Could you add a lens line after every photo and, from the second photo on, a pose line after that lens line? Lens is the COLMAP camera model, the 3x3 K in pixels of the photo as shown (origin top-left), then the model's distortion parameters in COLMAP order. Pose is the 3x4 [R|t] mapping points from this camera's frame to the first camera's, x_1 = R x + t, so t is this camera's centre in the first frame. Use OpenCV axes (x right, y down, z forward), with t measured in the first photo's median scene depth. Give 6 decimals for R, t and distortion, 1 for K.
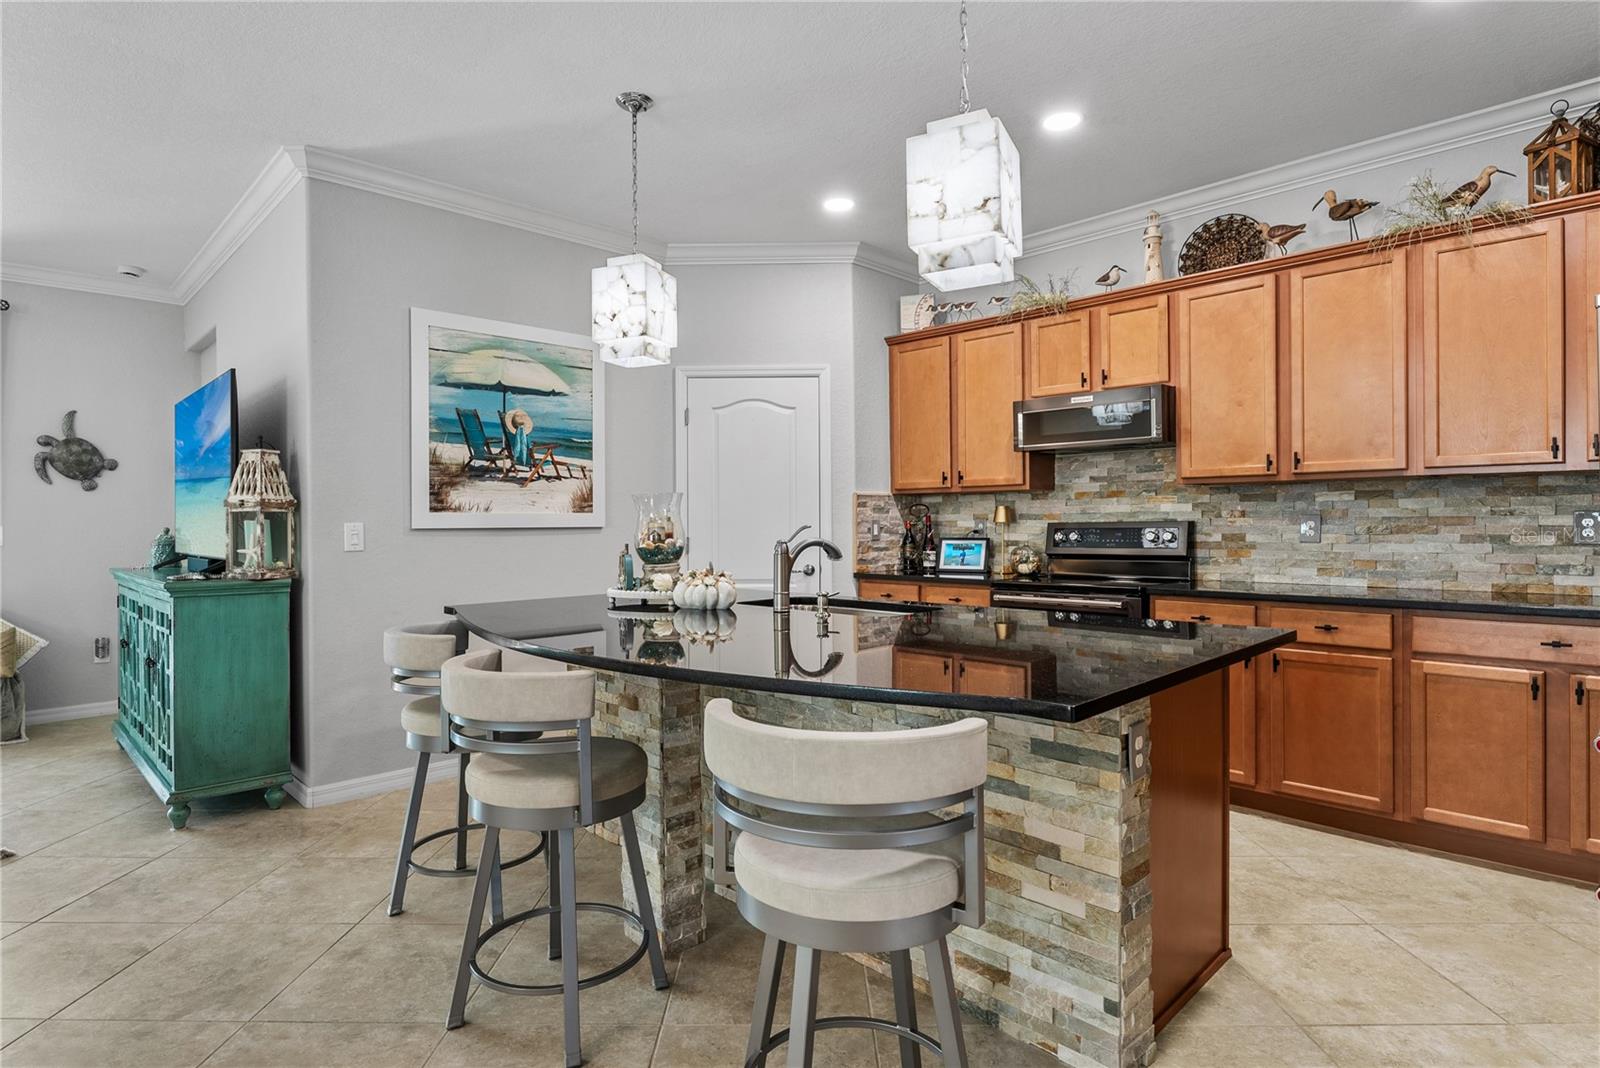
lens RADIAL K [[837.8, 0, 788.2], [0, 837.8, 520.7], [0, 0, 1]] dist [-0.013355, 0.002893]
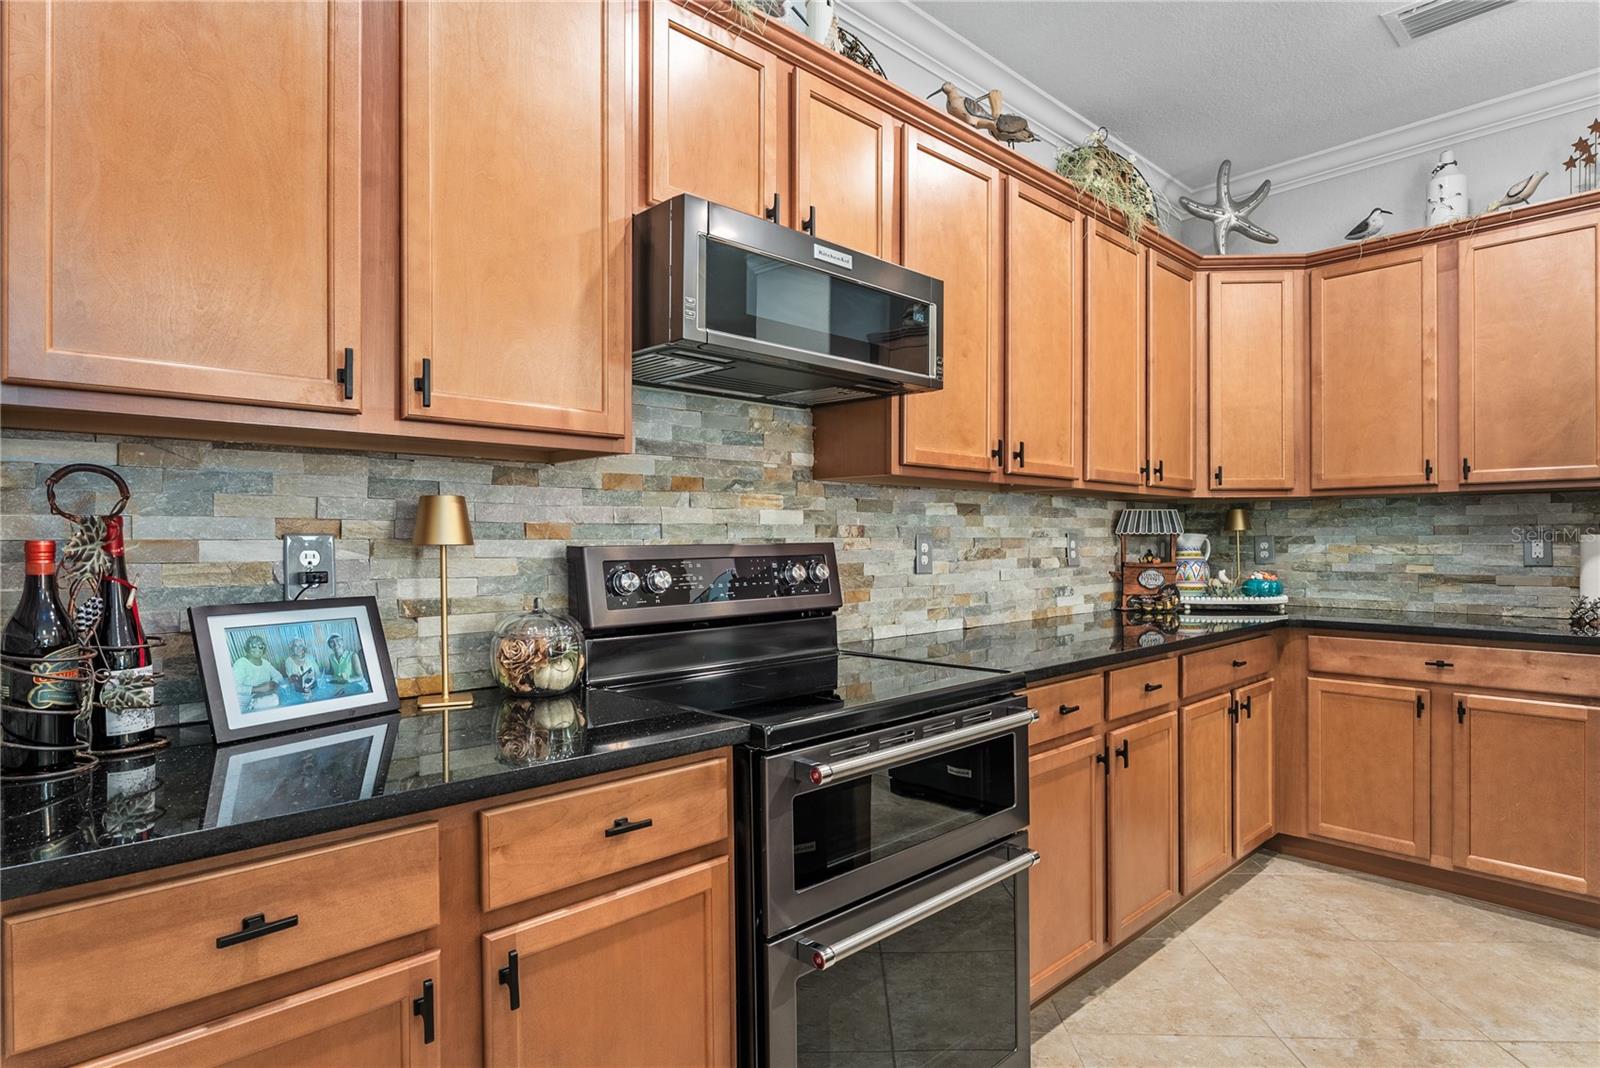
lens RADIAL K [[845.0, 0, 783.1], [0, 845.0, 539.6], [0, 0, 1]] dist [-0.016726, 0.002561]
pose [[0.029919, 0.009019, 0.999512, -0.078116], [0.003068, 0.999954, -0.009115, 0.003324], [-0.999548, 0.003340, 0.029890, 0.992505]]
